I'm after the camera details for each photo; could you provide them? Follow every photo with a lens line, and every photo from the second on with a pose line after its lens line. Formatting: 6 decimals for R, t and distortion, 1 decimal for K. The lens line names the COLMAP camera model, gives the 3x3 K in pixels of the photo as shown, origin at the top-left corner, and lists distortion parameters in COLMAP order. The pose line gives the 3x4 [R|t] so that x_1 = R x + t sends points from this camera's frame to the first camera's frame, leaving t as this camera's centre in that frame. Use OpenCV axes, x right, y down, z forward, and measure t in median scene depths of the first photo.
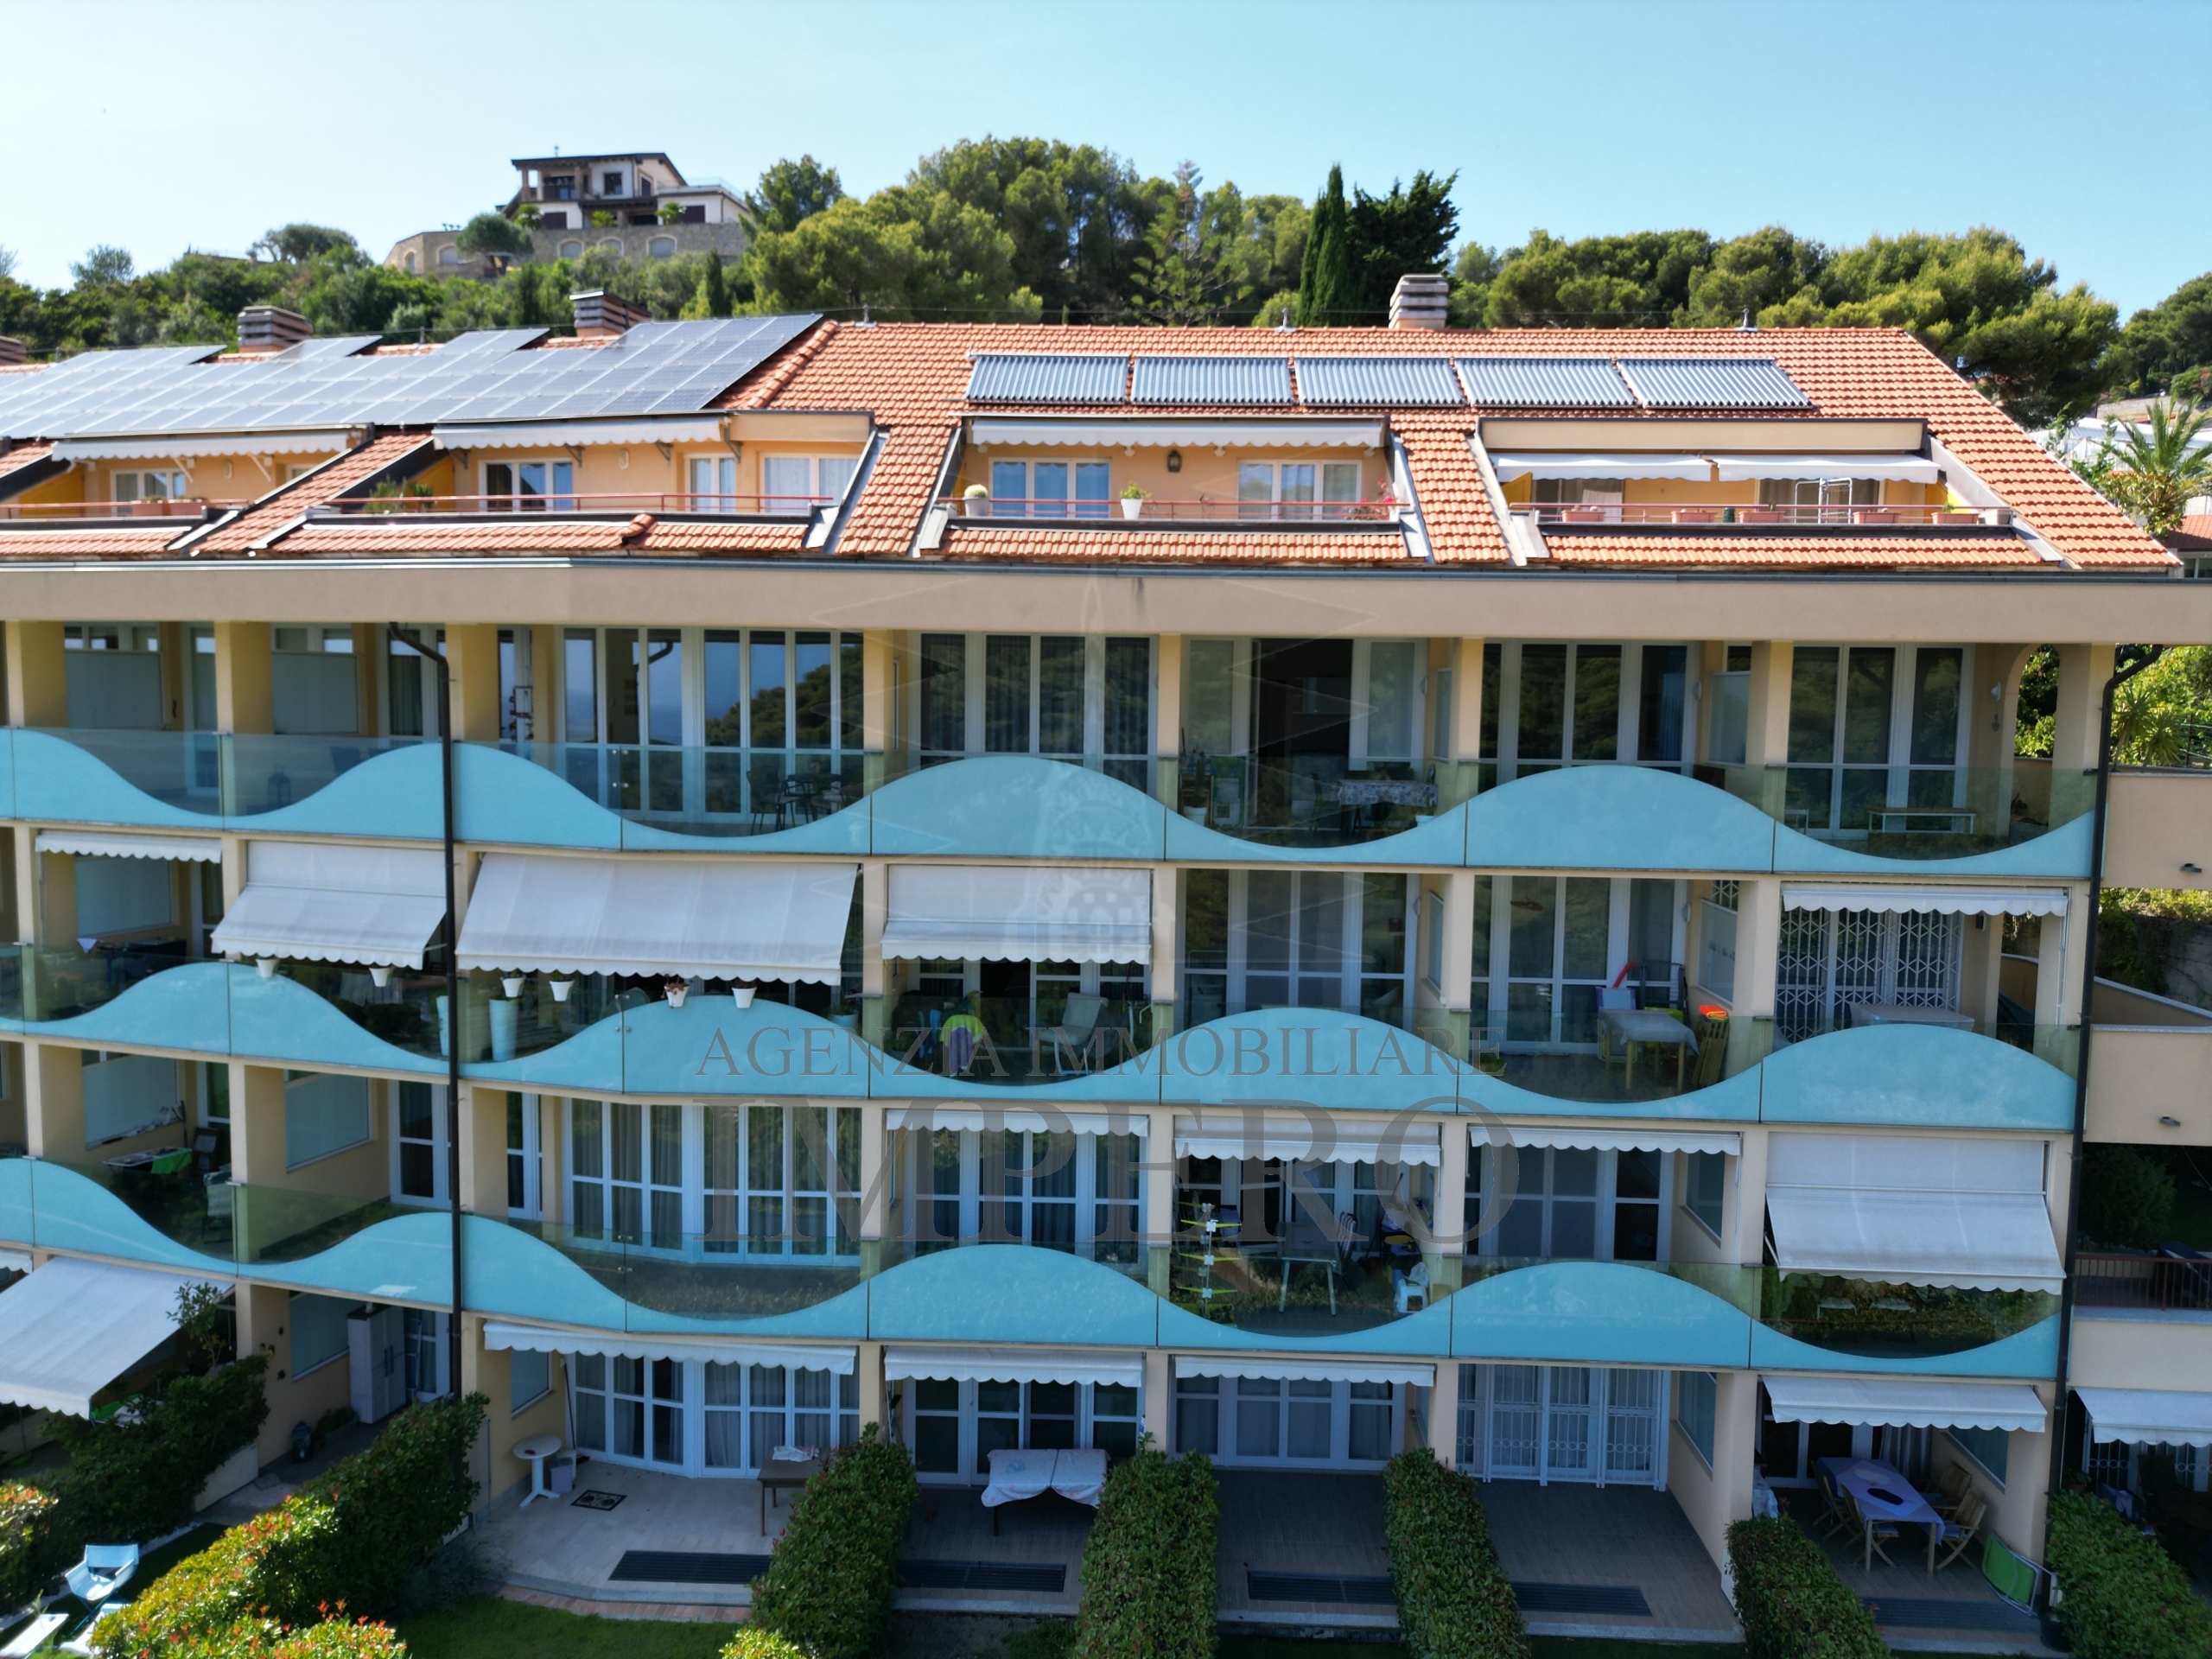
lens RADIAL K [[1545.1, 0, 1111.3], [0, 1545.1, 828.9], [0, 0, 1]] dist [0.051840, -0.039828]
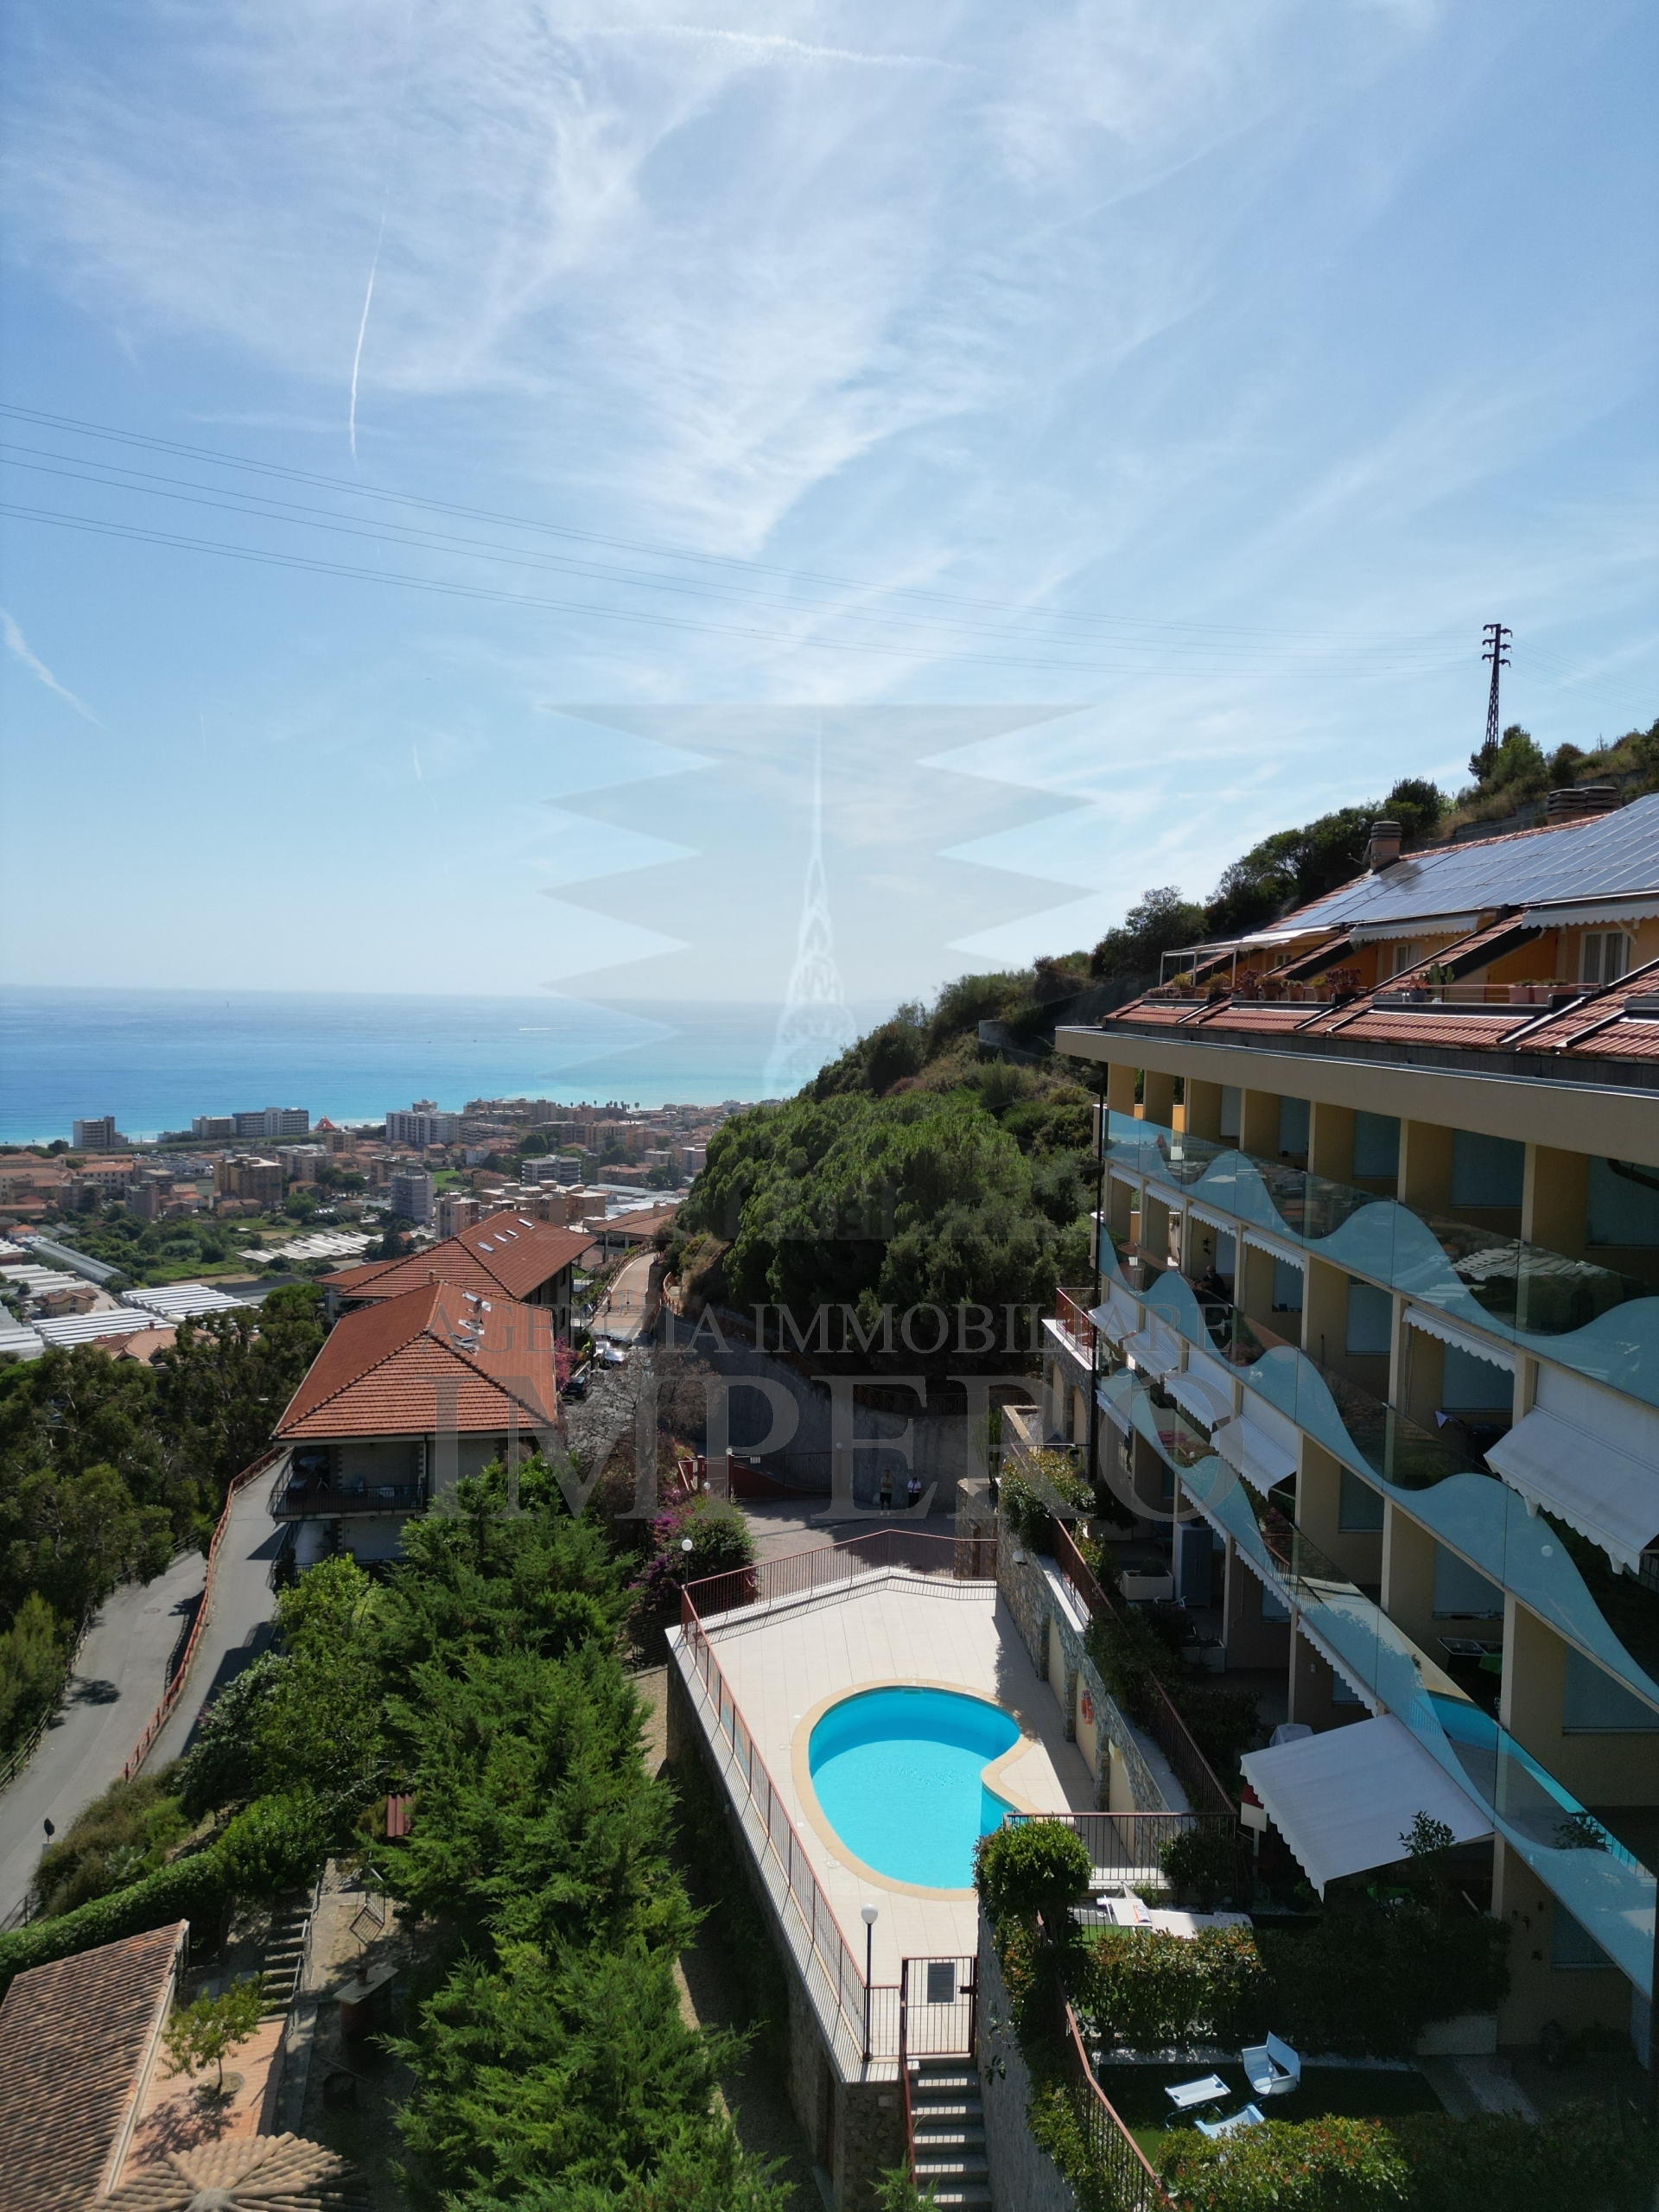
lens RADIAL K [[1545.1, 0, 836.7], [0, 1545.1, 1088.9], [0, 0, 1]] dist [0.051840, -0.039828]
pose [[0.346590, 0.050384, -0.936663, 0.158595], [-0.098492, 0.994991, 0.017077, -0.130202], [0.932832, 0.086335, 0.349817, 0.295313]]
